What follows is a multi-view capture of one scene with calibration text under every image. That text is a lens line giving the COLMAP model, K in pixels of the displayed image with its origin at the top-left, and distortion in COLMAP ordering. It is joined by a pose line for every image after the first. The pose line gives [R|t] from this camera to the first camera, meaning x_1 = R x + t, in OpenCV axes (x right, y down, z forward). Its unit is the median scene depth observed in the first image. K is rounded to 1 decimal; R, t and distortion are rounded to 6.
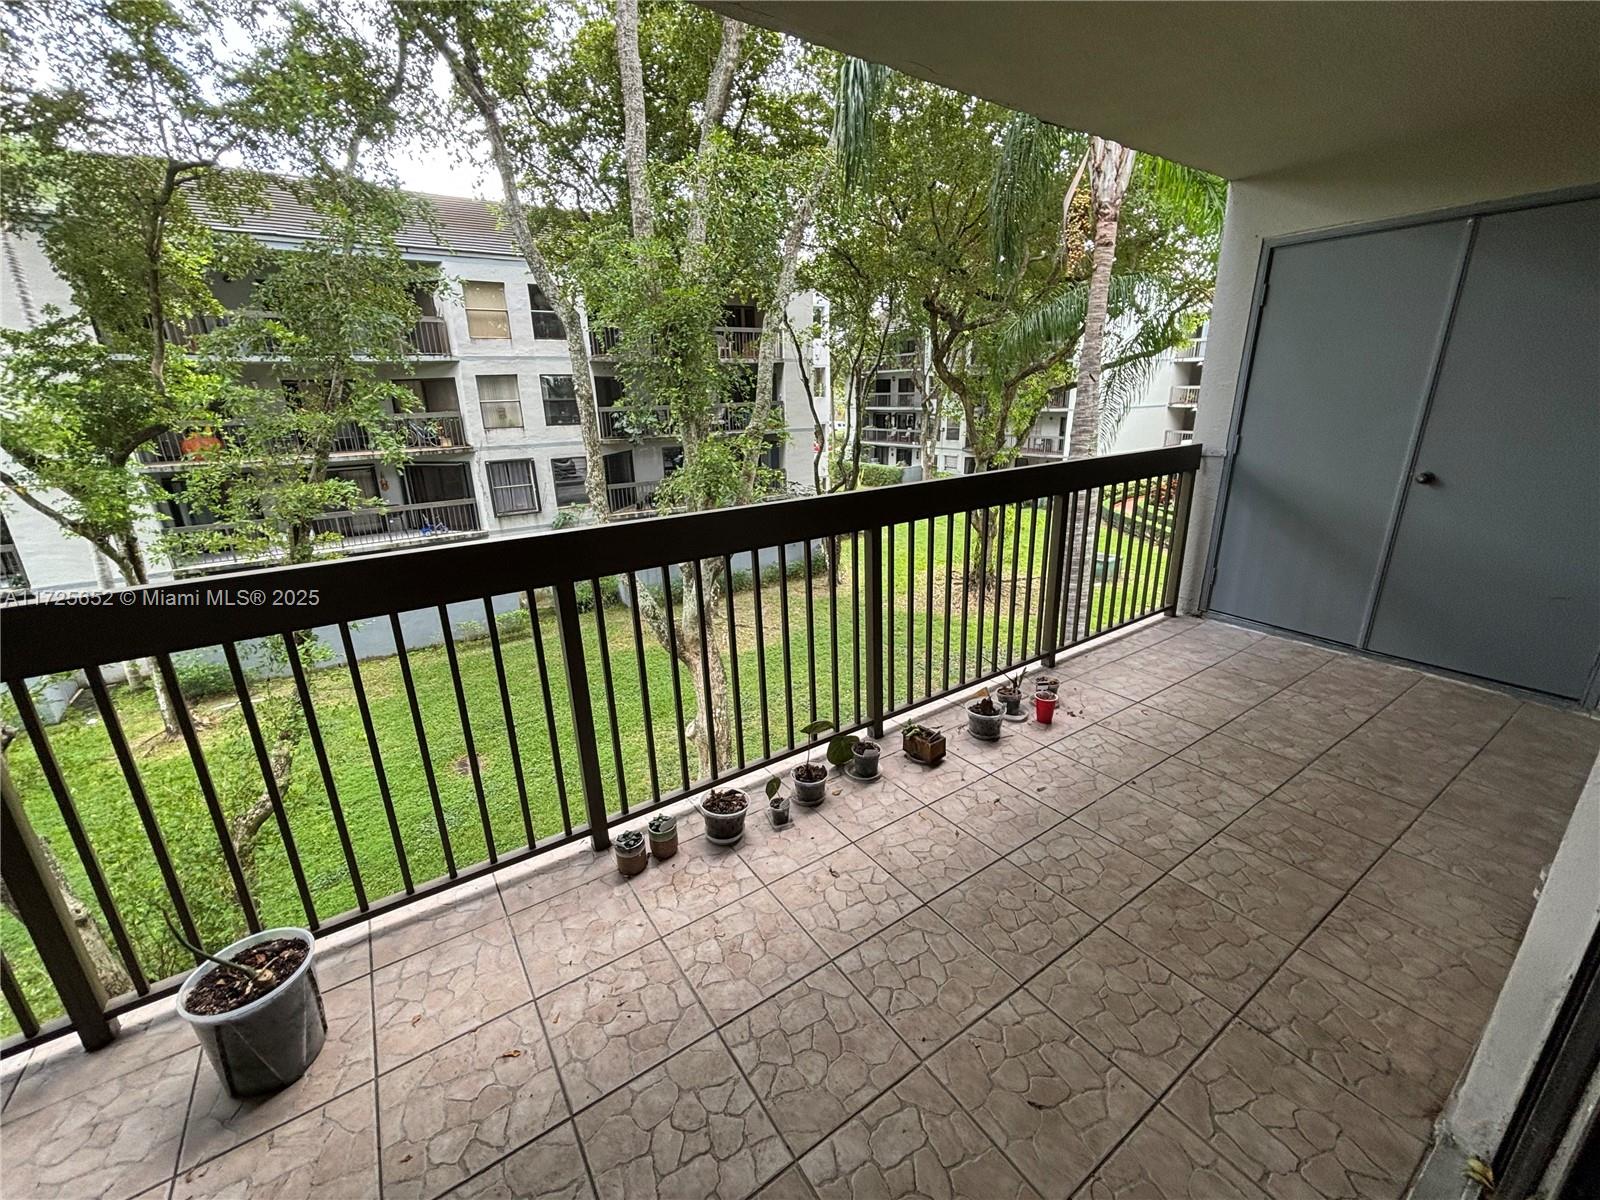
lens RADIAL K [[647.6, 0, 793.0], [0, 647.6, 592.6], [0, 0, 1]] dist [0.001169, 0.001064]
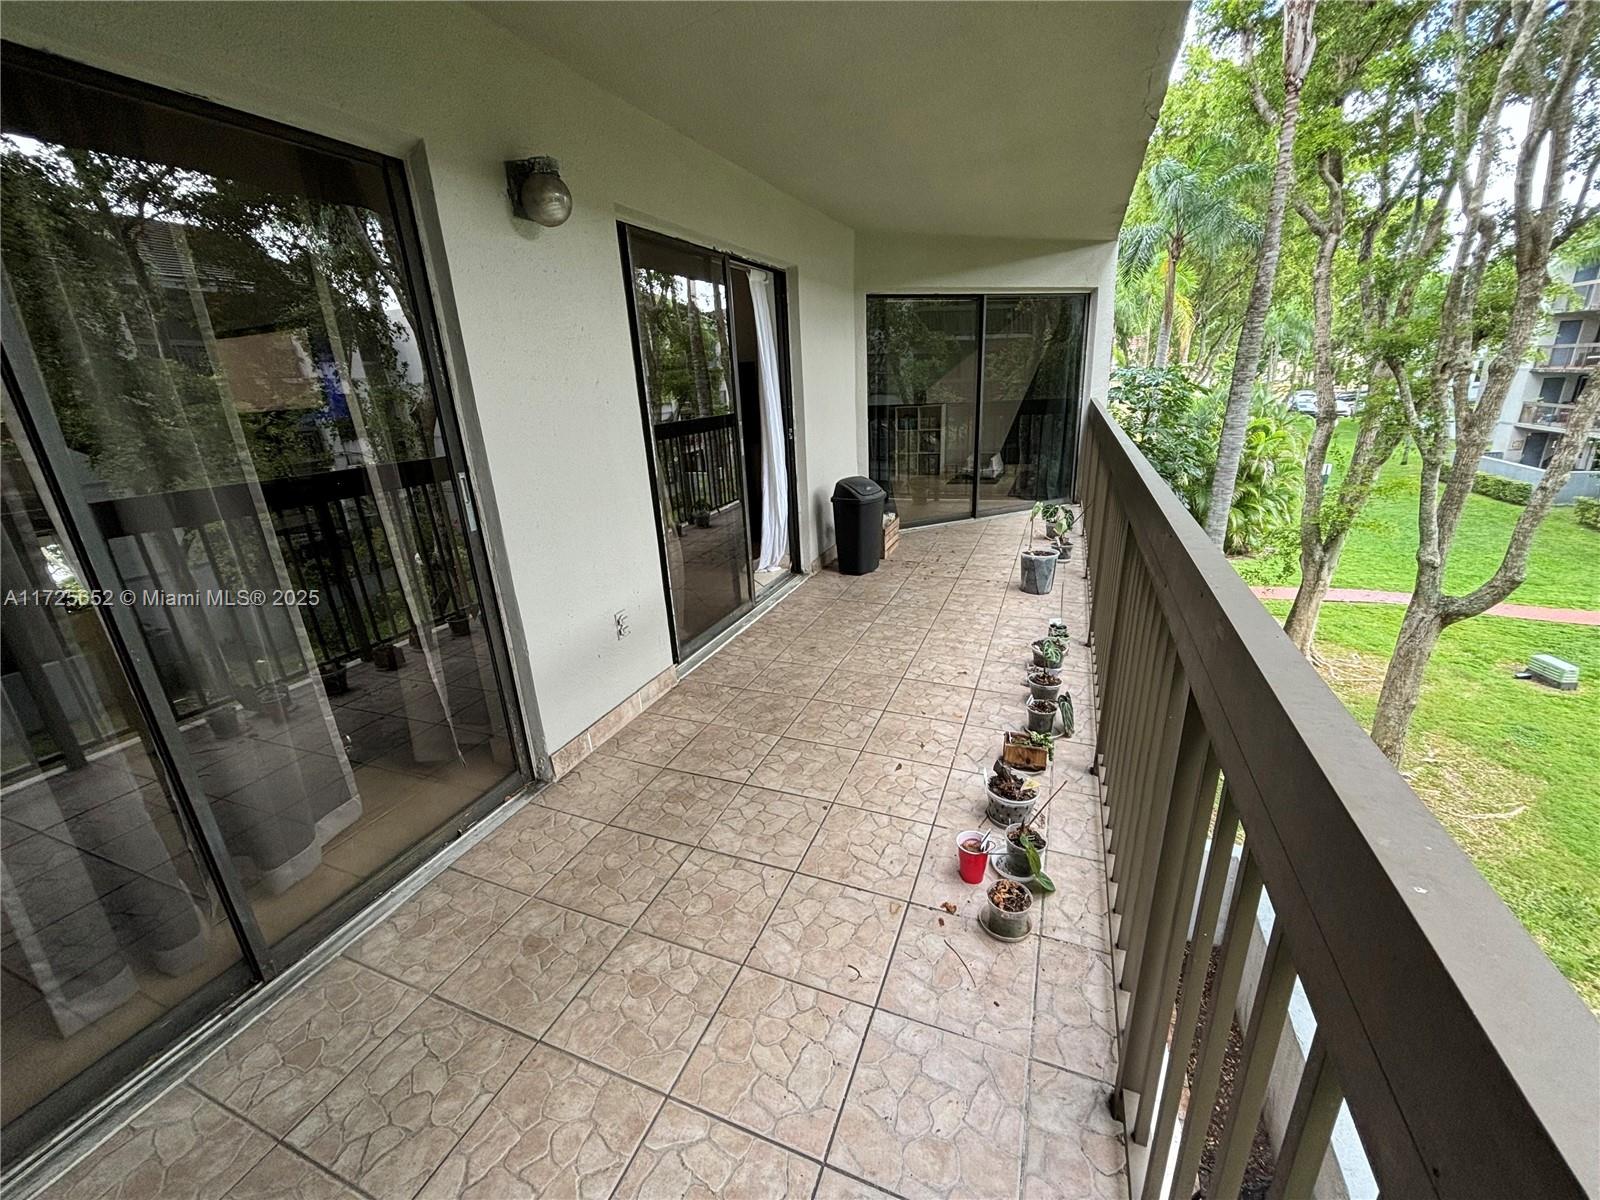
lens RADIAL K [[647.6, 0, 790.6], [0, 647.6, 617.3], [0, 0, 1]] dist [0.001169, 0.001064]
pose [[-0.825557, 0.255244, -0.503295, 0.812969], [-0.096823, 0.814572, 0.571925, -0.366304], [0.555950, 0.520887, -0.647762, 1.214459]]
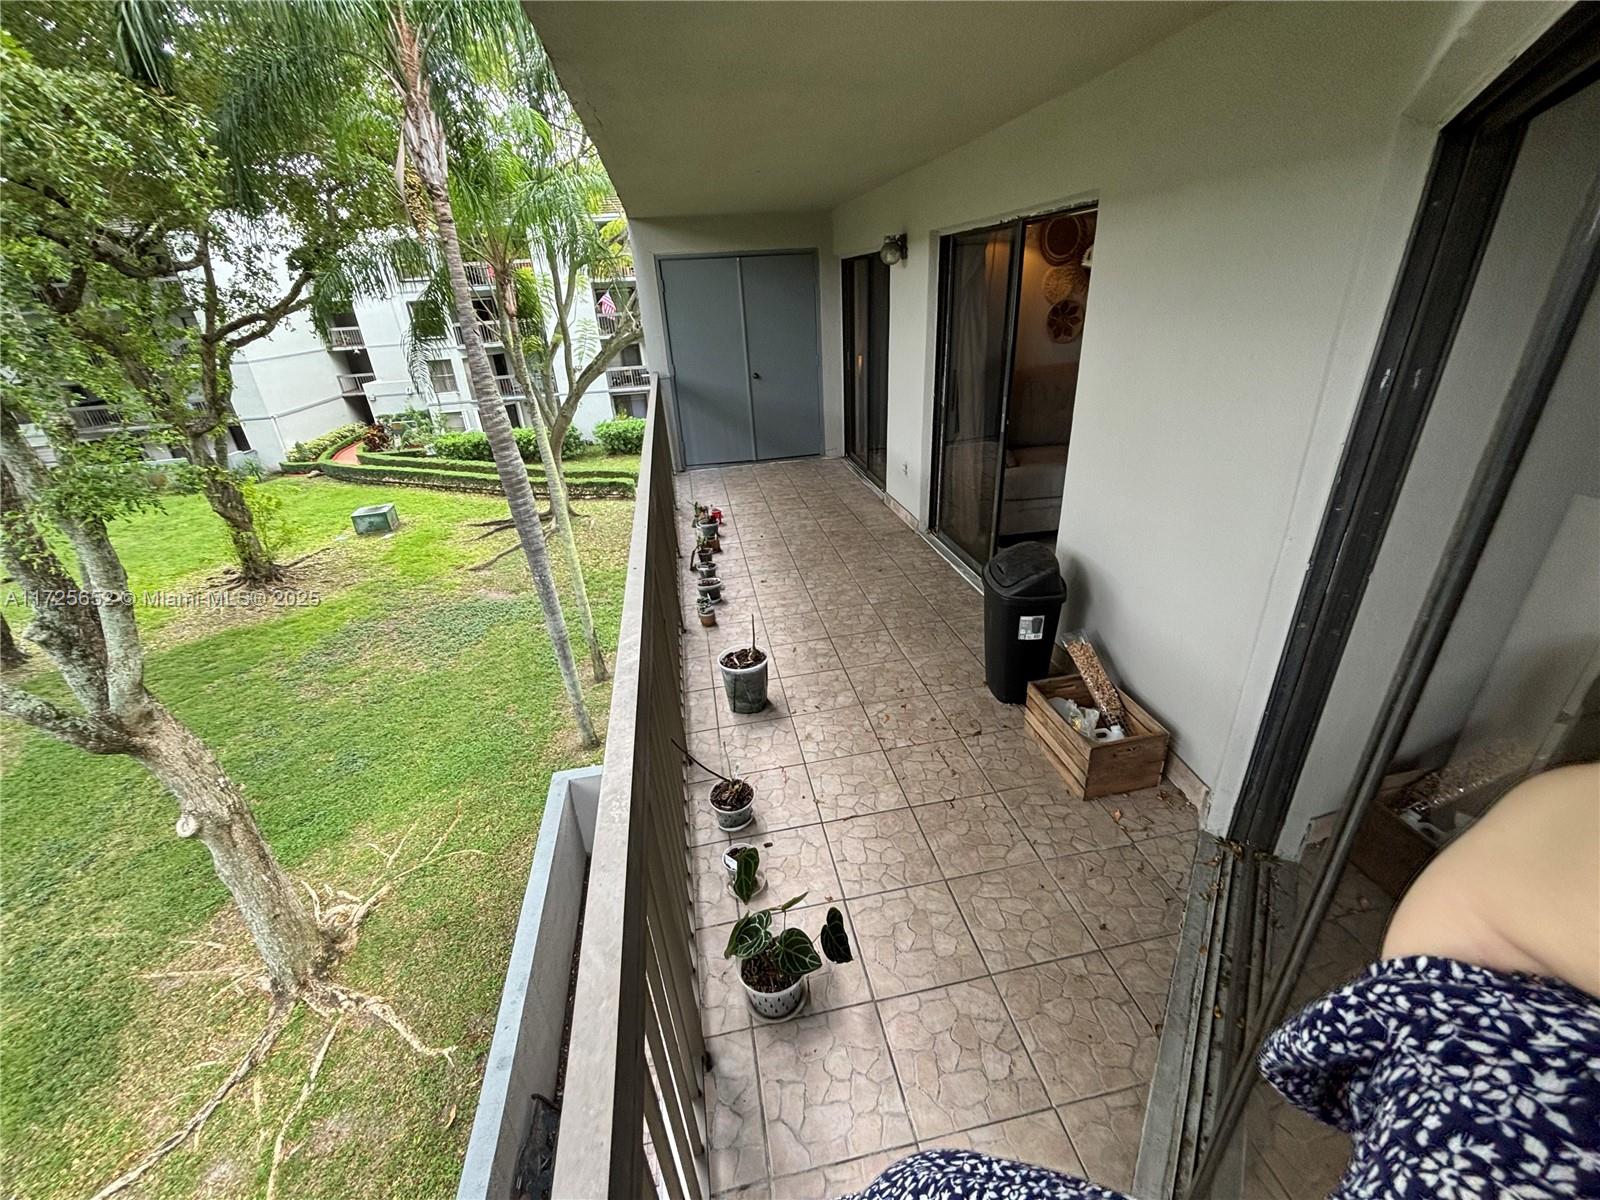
lens RADIAL K [[647.6, 0, 797.5], [0, 647.6, 599.8], [0, 0, 1]] dist [0.001169, 0.001064]
pose [[0.398339, -0.392482, 0.829026, -1.227511], [0.312511, 0.907824, 0.279628, -0.060149], [-0.862359, 0.147693, 0.484277, -0.099392]]
